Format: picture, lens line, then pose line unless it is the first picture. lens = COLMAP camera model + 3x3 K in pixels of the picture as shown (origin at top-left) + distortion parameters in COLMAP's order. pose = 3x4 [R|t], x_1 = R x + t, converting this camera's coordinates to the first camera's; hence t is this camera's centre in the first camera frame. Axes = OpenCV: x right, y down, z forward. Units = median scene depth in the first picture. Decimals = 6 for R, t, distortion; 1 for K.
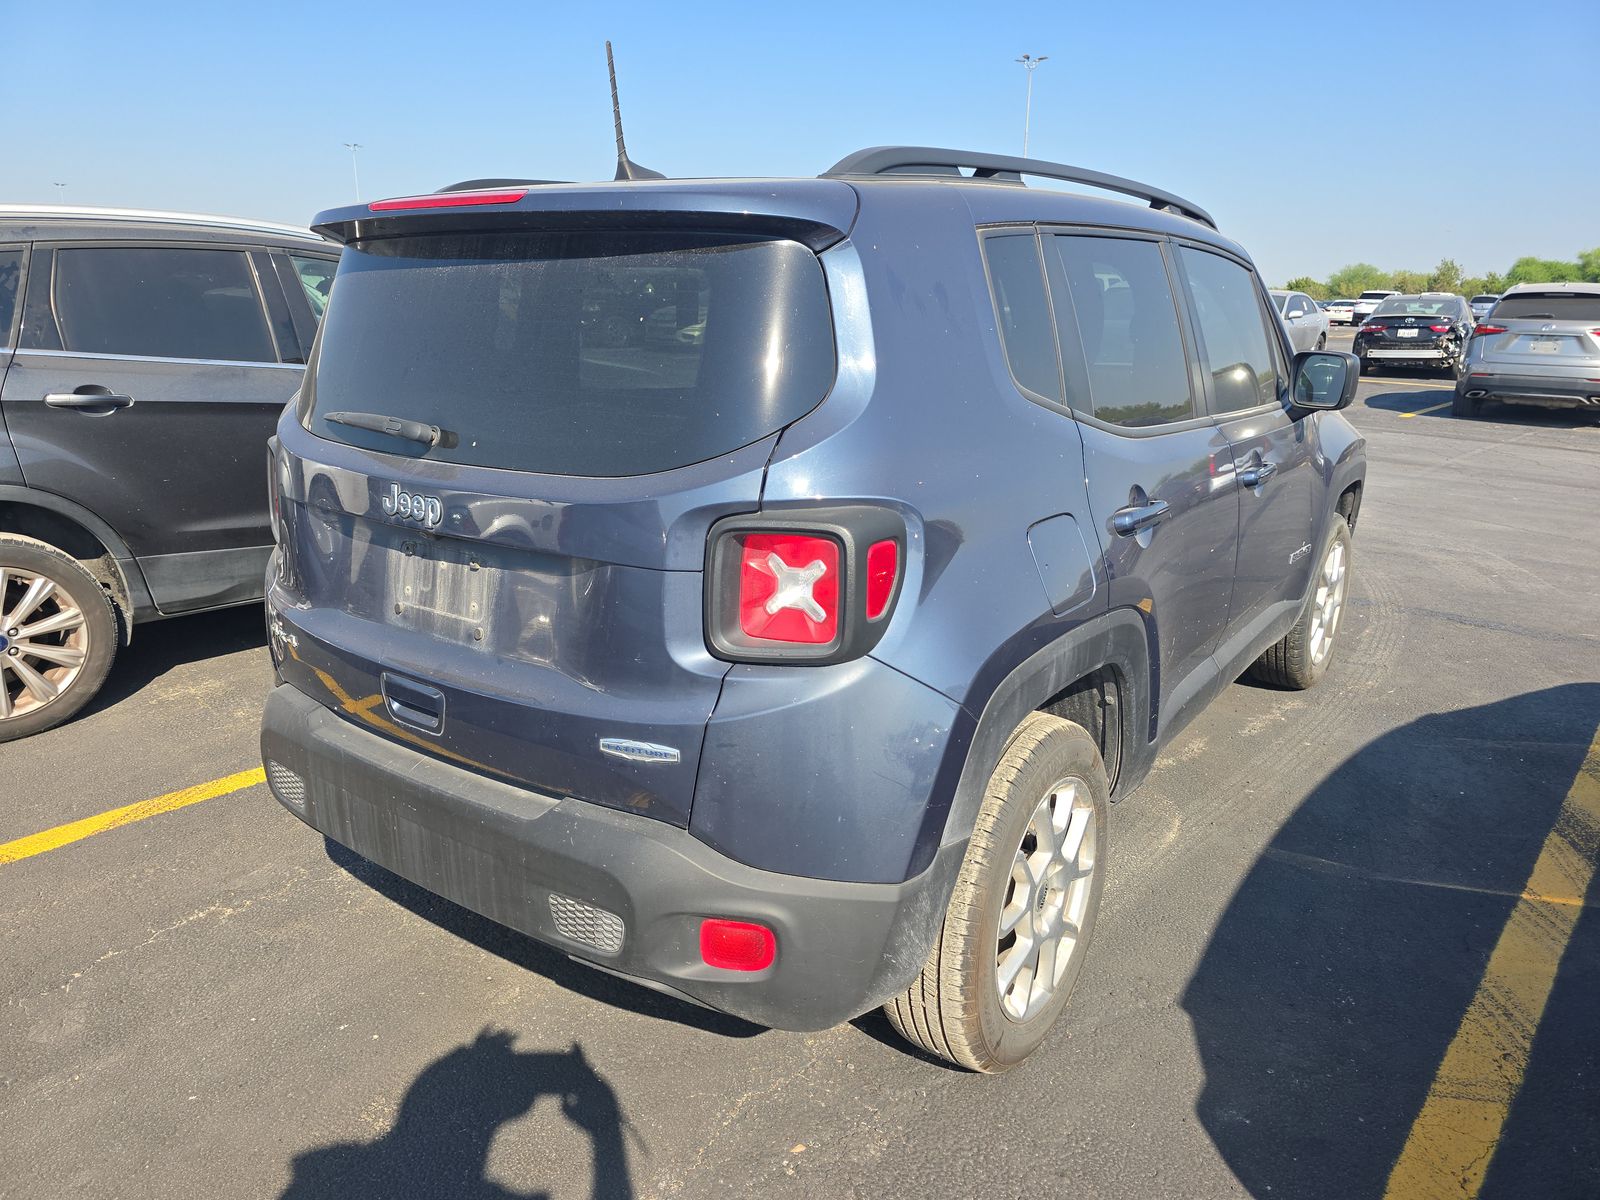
lens RADIAL K [[1074.7, 0, 781.8], [0, 1074.7, 606.9], [0, 0, 1]] dist [0.083422, -0.078542]
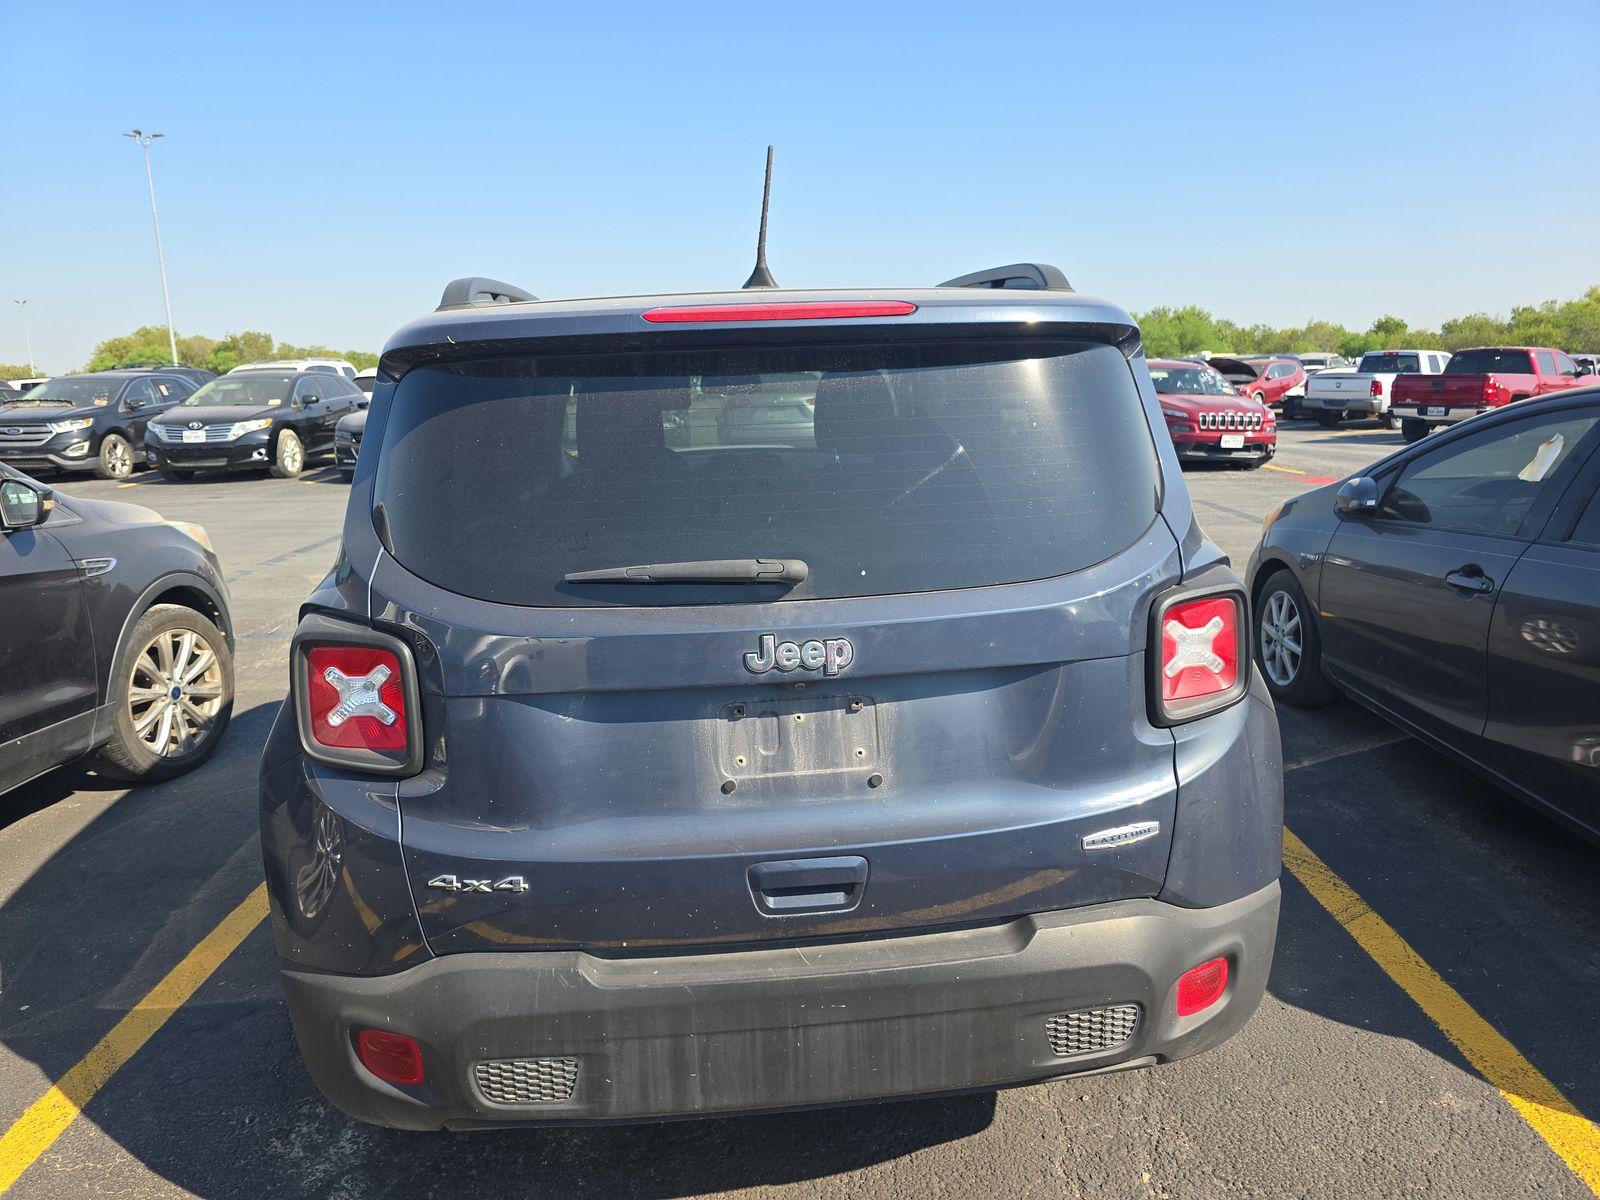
lens RADIAL K [[1071.7, 0, 817.2], [0, 1071.7, 603.1], [0, 0, 1]] dist [0.077415, -0.079018]
pose [[0.742129, -0.167478, 0.648996, -0.845145], [0.215856, 0.976412, 0.005138, -0.130067], [-0.634547, 0.136276, 0.760775, 0.321584]]
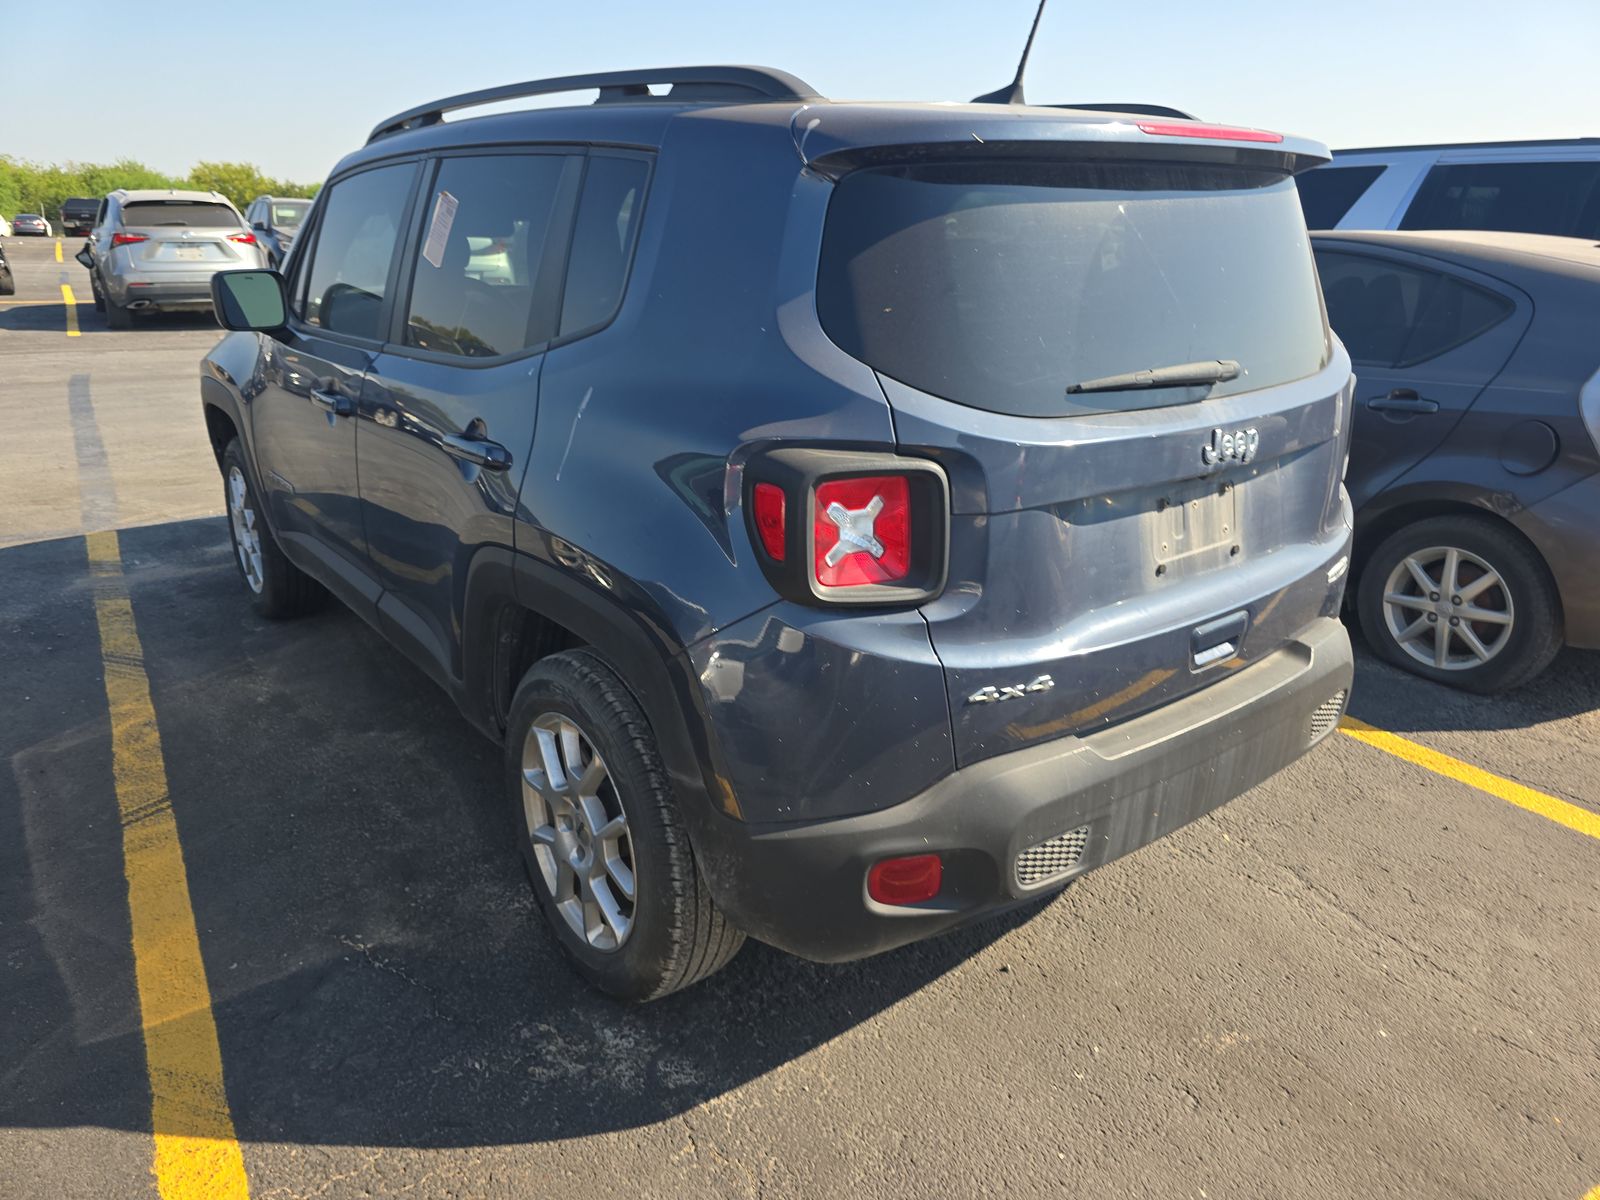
lens RADIAL K [[1071.7, 0, 817.2], [0, 1071.7, 603.1], [0, 0, 1]] dist [0.077415, -0.079018]
pose [[0.272378, -0.331279, 0.903363, -1.341674], [0.259670, 0.929333, 0.262508, -0.306929], [-0.926489, 0.163075, 0.339154, 0.998292]]
